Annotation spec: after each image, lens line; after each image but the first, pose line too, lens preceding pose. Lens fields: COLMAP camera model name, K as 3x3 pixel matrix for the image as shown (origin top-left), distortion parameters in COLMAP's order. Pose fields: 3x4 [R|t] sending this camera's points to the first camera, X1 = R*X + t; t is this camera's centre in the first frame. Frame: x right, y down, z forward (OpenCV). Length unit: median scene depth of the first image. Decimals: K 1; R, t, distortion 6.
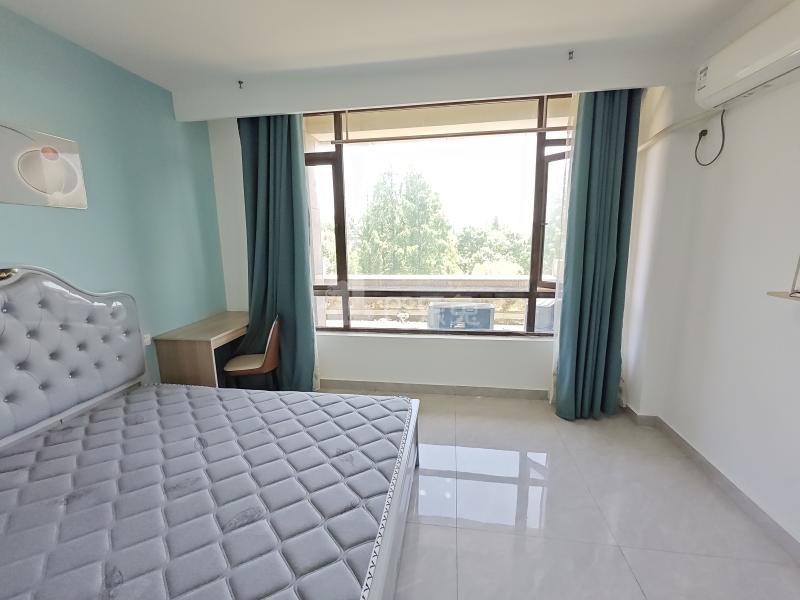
lens RADIAL K [[343.6, 0, 400.0], [0, 343.6, 297.4], [0, 0, 1]] dist [0.001906, 0.000336]
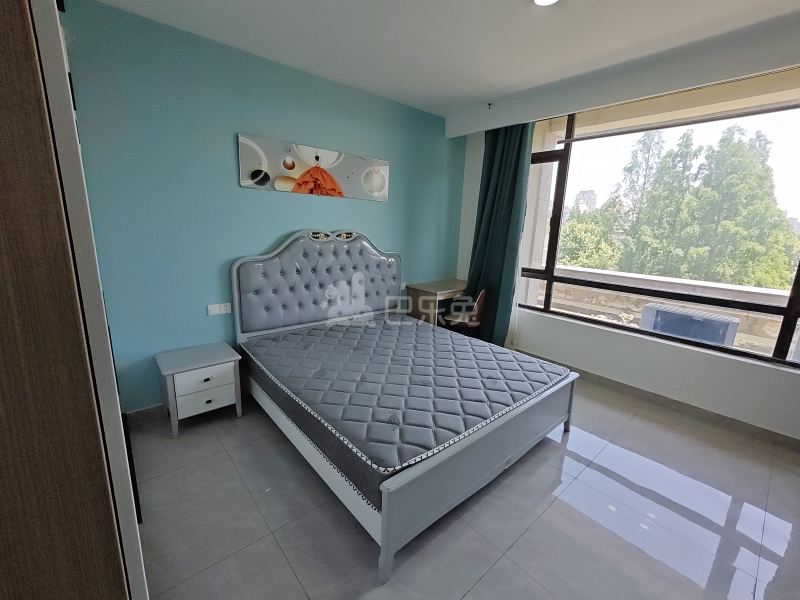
lens RADIAL K [[343.6, 0, 400.0], [0, 343.6, 297.4], [0, 0, 1]] dist [0.001906, 0.000336]
pose [[0.759868, 0.178281, -0.625153, 0.198442], [-0.161775, 0.983266, 0.083772, 0.039111], [0.629626, 0.037479, 0.775993, -0.180823]]
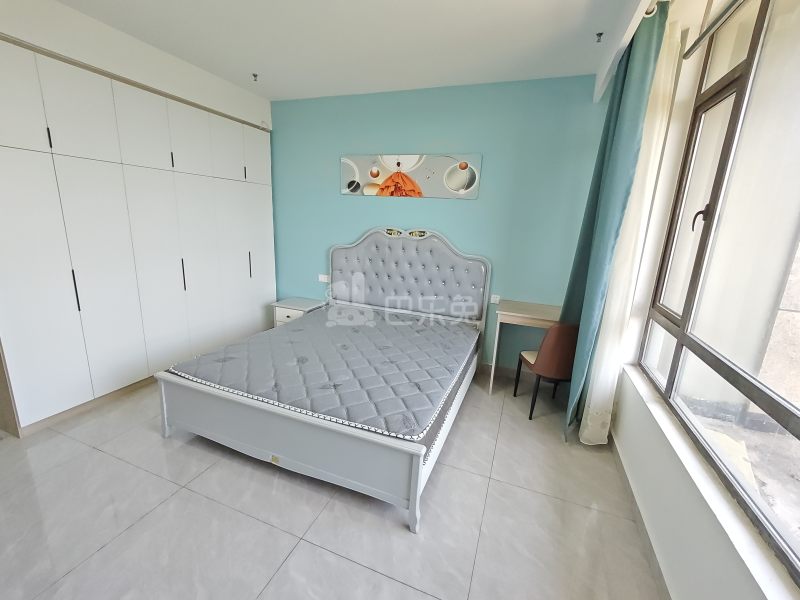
lens RADIAL K [[343.6, 0, 400.0], [0, 343.6, 297.4], [0, 0, 1]] dist [0.001906, 0.000336]
pose [[-0.208583, 0.242245, -0.947529, 0.500958], [-0.208160, 0.935643, 0.285029, -0.150967], [0.955596, 0.256690, -0.144733, 0.716270]]
